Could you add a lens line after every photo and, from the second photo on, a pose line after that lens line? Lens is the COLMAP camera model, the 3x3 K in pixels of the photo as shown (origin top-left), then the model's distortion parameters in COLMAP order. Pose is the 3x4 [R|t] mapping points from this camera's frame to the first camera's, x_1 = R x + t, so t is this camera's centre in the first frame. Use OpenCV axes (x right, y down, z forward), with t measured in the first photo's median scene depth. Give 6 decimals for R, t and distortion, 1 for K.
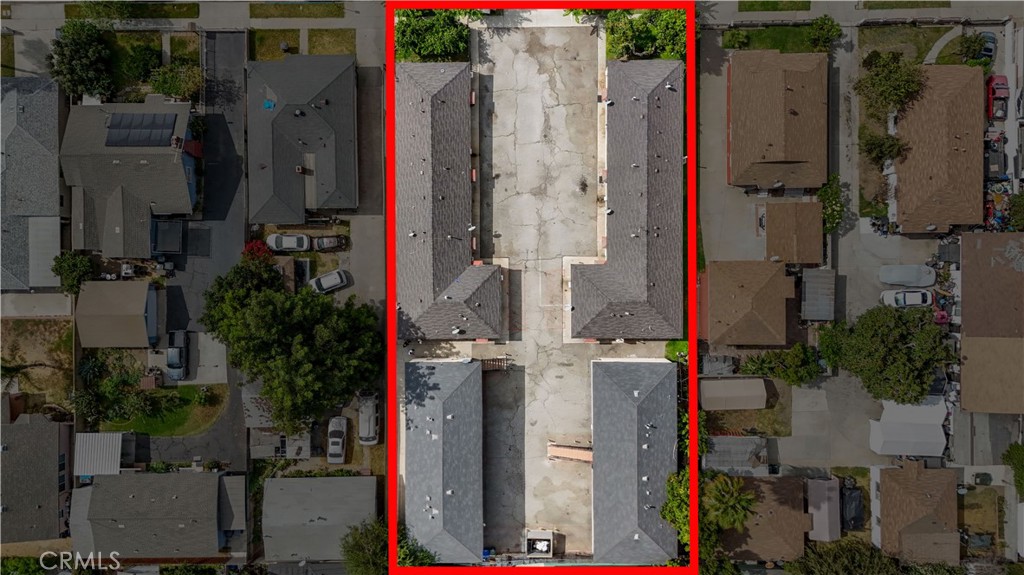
lens RADIAL K [[749.9, 0, 510.2], [0, 749.9, 287.0], [0, 0, 1]] dist [0.068024, -0.083270]
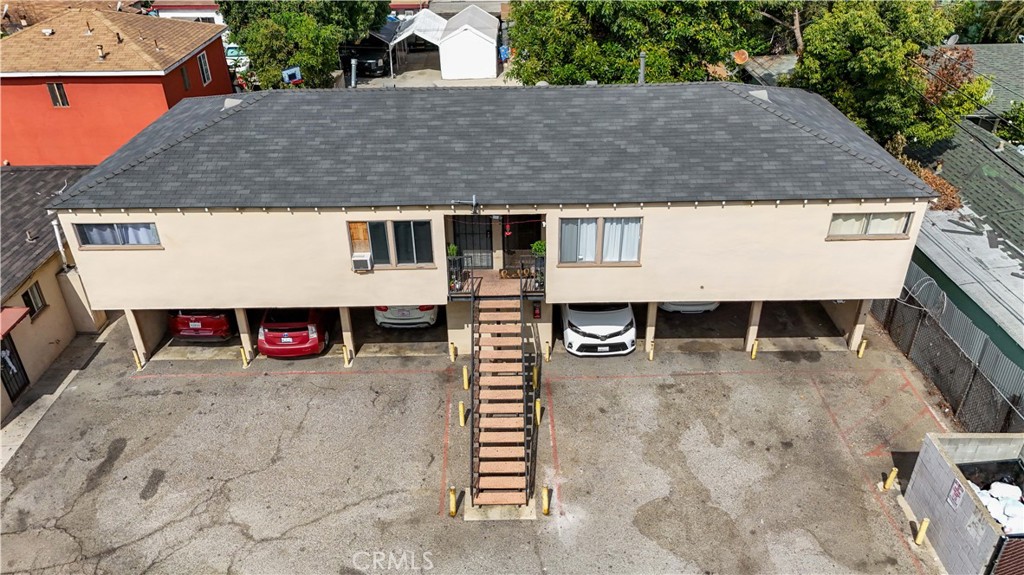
lens RADIAL K [[749.9, 0, 510.2], [0, 749.9, 287.0], [0, 0, 1]] dist [0.068024, -0.083270]
pose [[-0.004124, -0.492351, 0.870387, -0.094525], [0.999676, -0.023893, -0.008779, 0.226405], [0.025118, 0.870069, 0.492290, 0.863819]]
